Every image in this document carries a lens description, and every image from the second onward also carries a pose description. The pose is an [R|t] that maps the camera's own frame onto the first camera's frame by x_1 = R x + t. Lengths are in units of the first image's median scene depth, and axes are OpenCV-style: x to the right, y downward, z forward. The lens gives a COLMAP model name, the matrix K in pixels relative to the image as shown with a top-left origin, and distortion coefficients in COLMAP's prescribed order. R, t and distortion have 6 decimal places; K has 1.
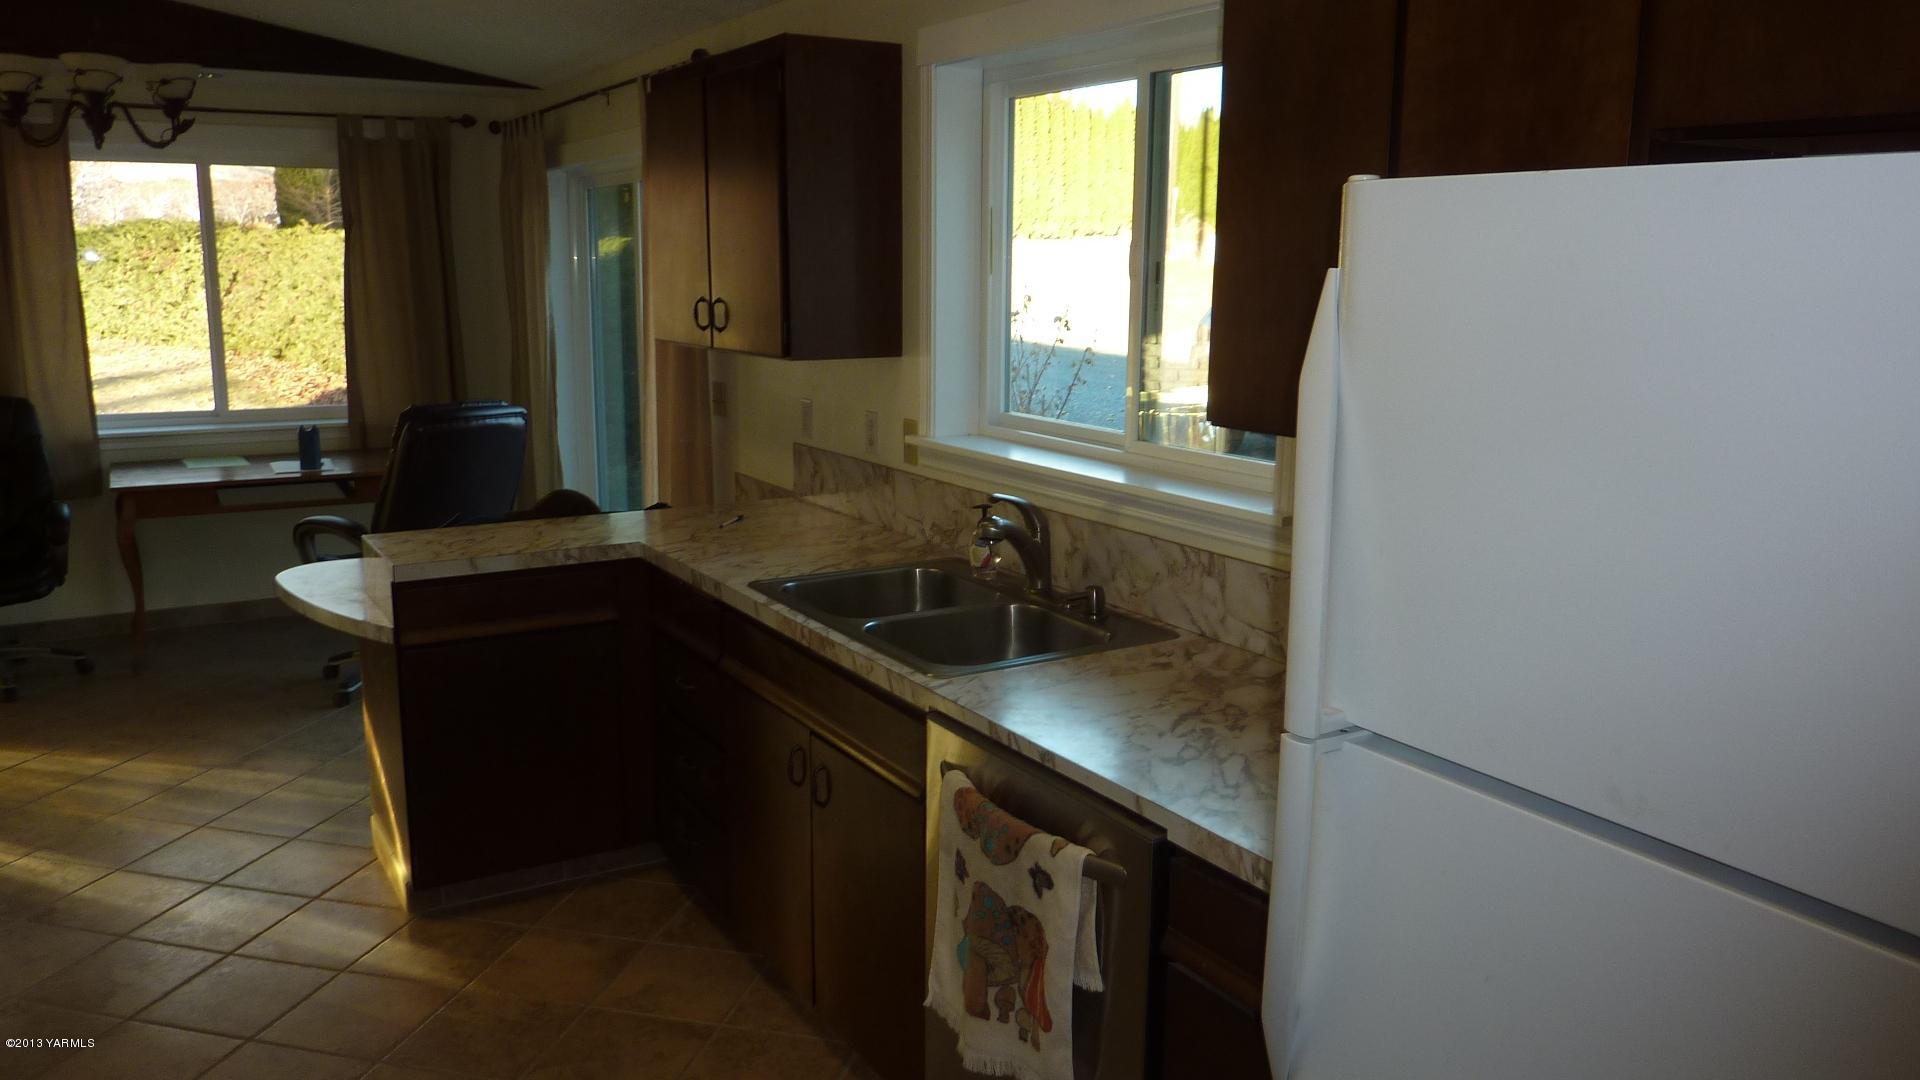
lens RADIAL K [[1410.4, 0, 953.3], [0, 1410.4, 538.8], [0, 0, 1]] dist [-0.034415, -0.005671]
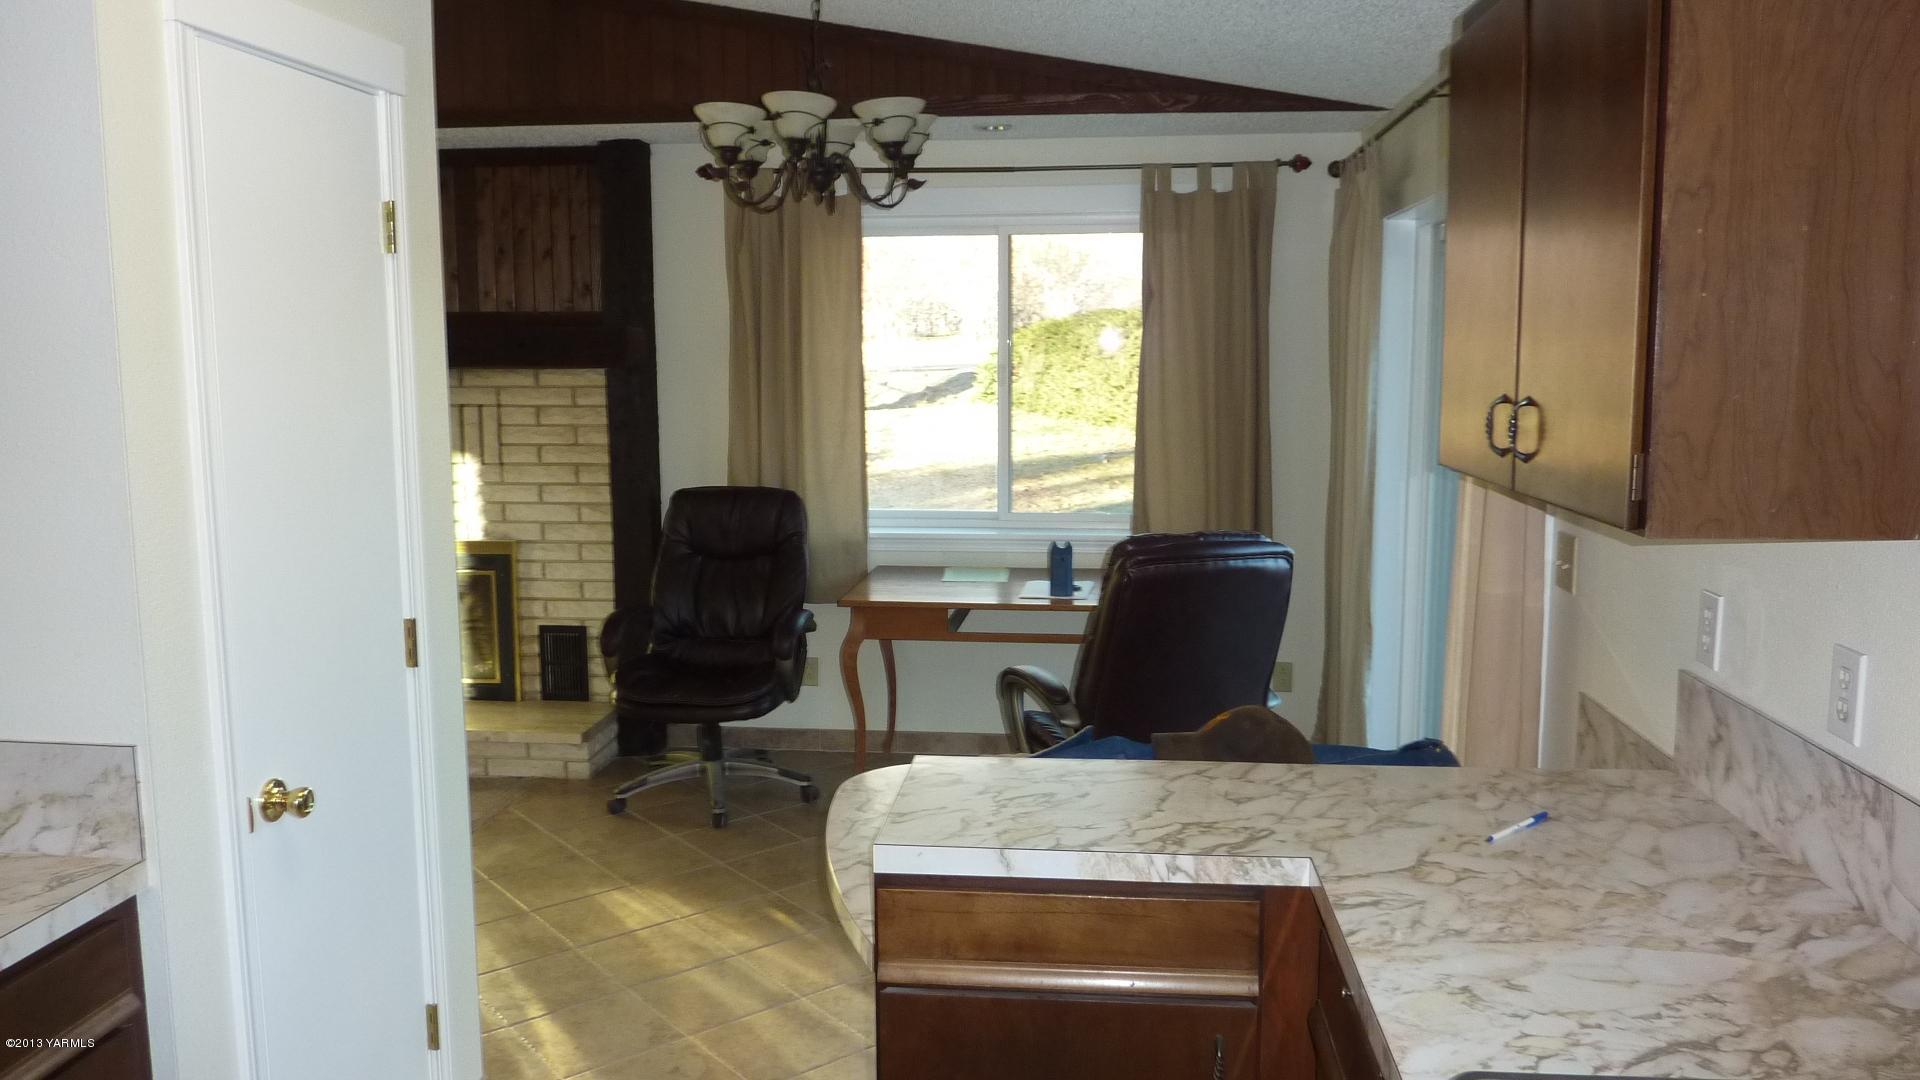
lens RADIAL K [[1425.9, 0, 960.0], [0, 1425.9, 540.0], [0, 0, 1]] dist [-0.031542, 0.003051]
pose [[0.798555, 0.067706, -0.598101, -0.012379], [-0.103688, 0.994273, -0.025886, -0.058448], [0.592923, 0.082687, 0.801002, 0.322604]]
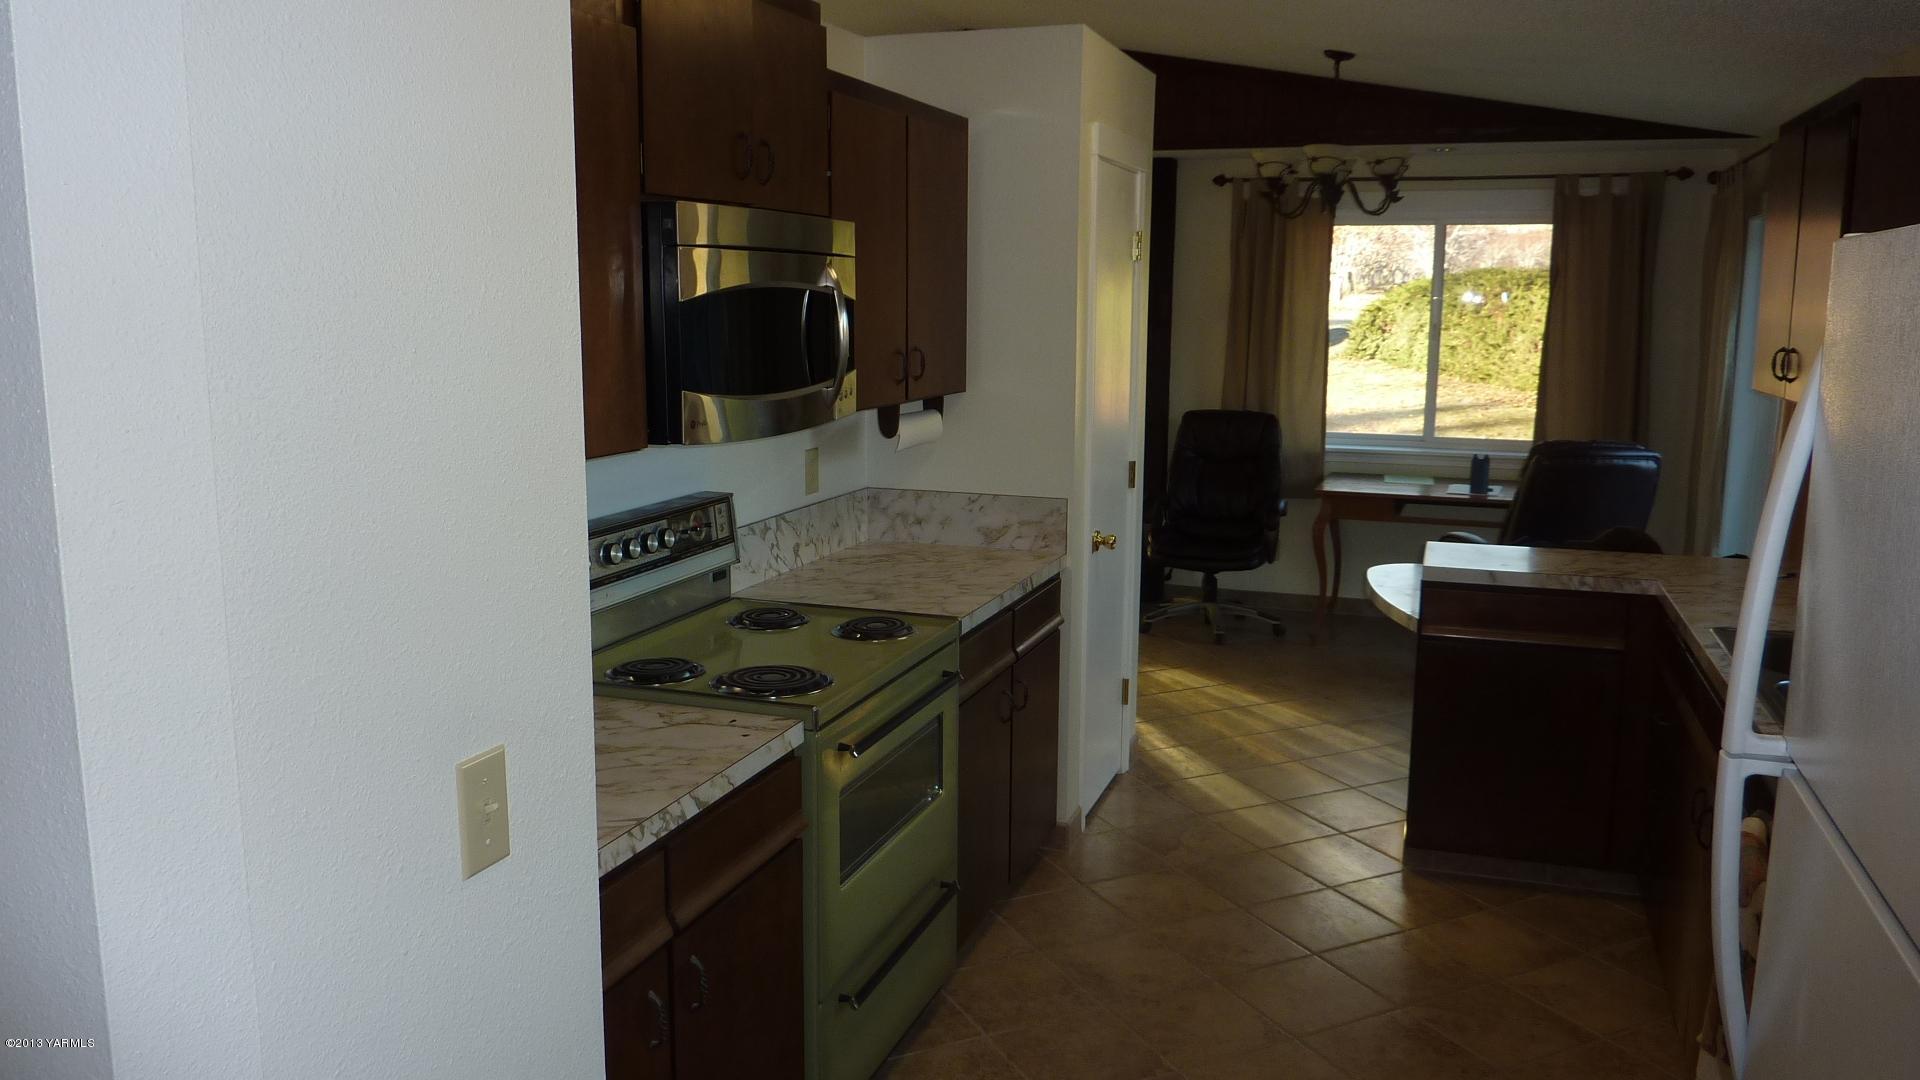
lens RADIAL K [[1410.4, 0, 953.3], [0, 1410.4, 538.8], [0, 0, 1]] dist [-0.034415, -0.005671]
pose [[0.626379, 0.122886, -0.769772, 0.159338], [-0.147613, 0.988328, 0.037660, 0.006505], [0.765415, 0.090039, 0.637207, -0.037020]]
